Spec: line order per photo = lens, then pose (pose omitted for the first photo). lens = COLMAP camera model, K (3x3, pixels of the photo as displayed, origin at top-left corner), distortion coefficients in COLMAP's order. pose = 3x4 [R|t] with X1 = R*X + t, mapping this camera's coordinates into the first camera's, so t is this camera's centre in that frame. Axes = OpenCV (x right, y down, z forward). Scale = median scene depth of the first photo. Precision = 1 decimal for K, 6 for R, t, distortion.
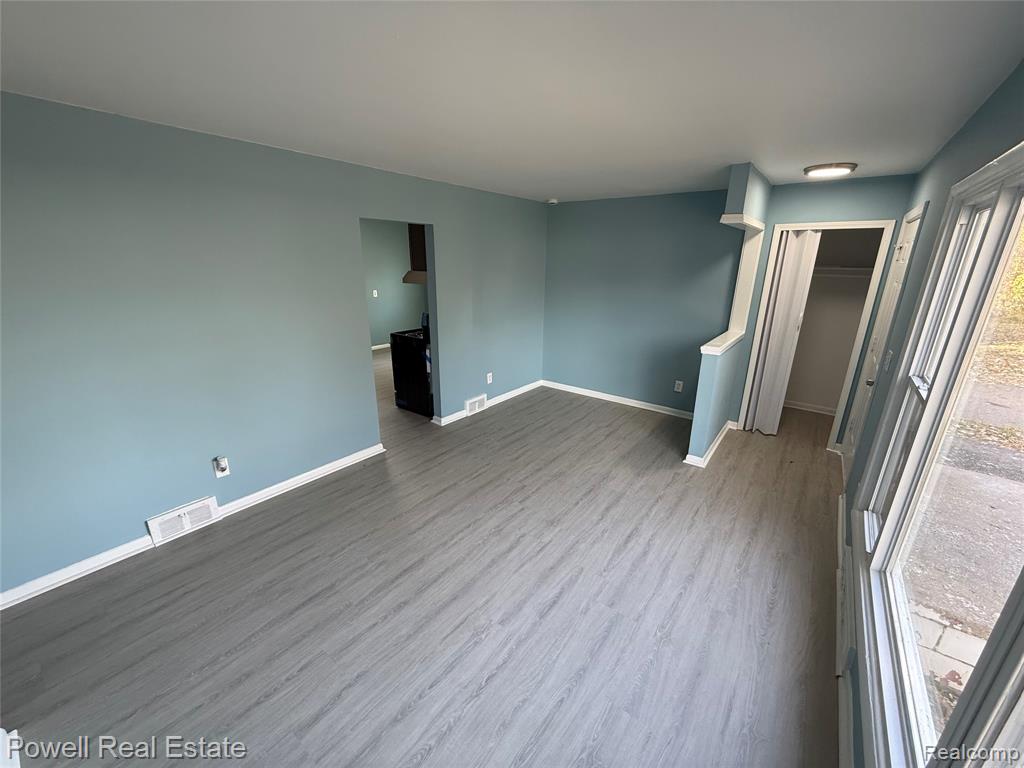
lens RADIAL K [[427.8, 0, 514.8], [0, 427.8, 379.1], [0, 0, 1]] dist [-0.001371, -0.000186]
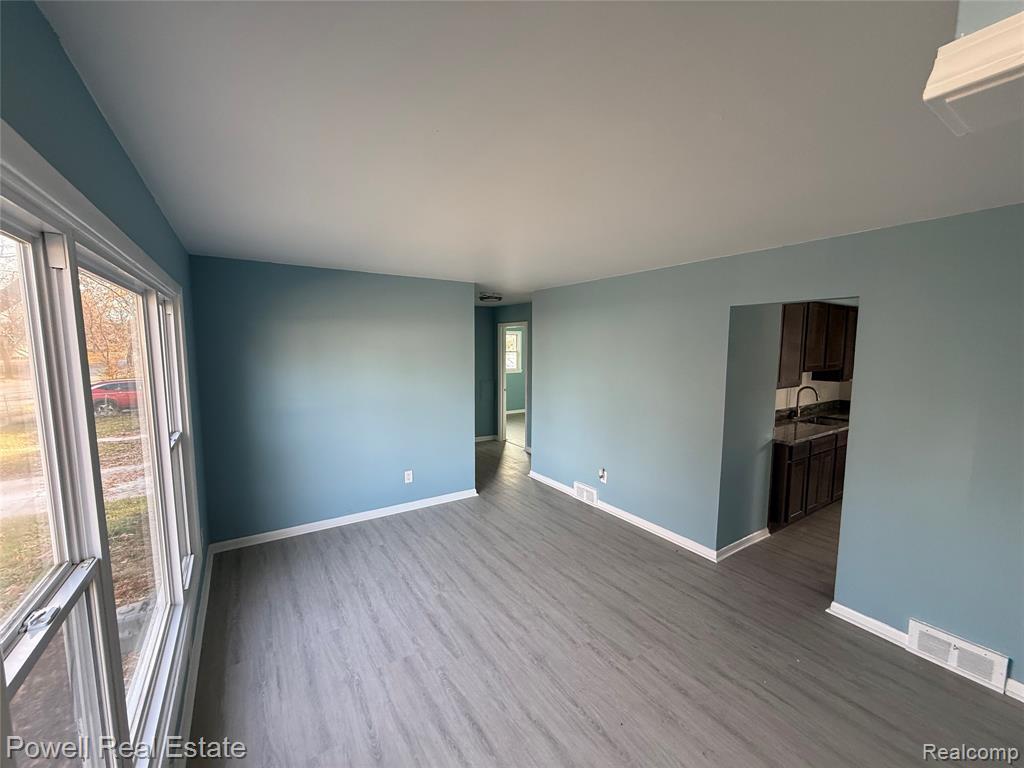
lens RADIAL K [[409.5, 0, 510.4], [0, 409.5, 387.6], [0, 0, 1]] dist [-0.002325, -0.000543]
pose [[-0.358637, 0.082766, -0.929801, 0.904639], [-0.259697, 0.947893, 0.184545, -0.327812], [0.896625, 0.307651, -0.318456, 1.191311]]
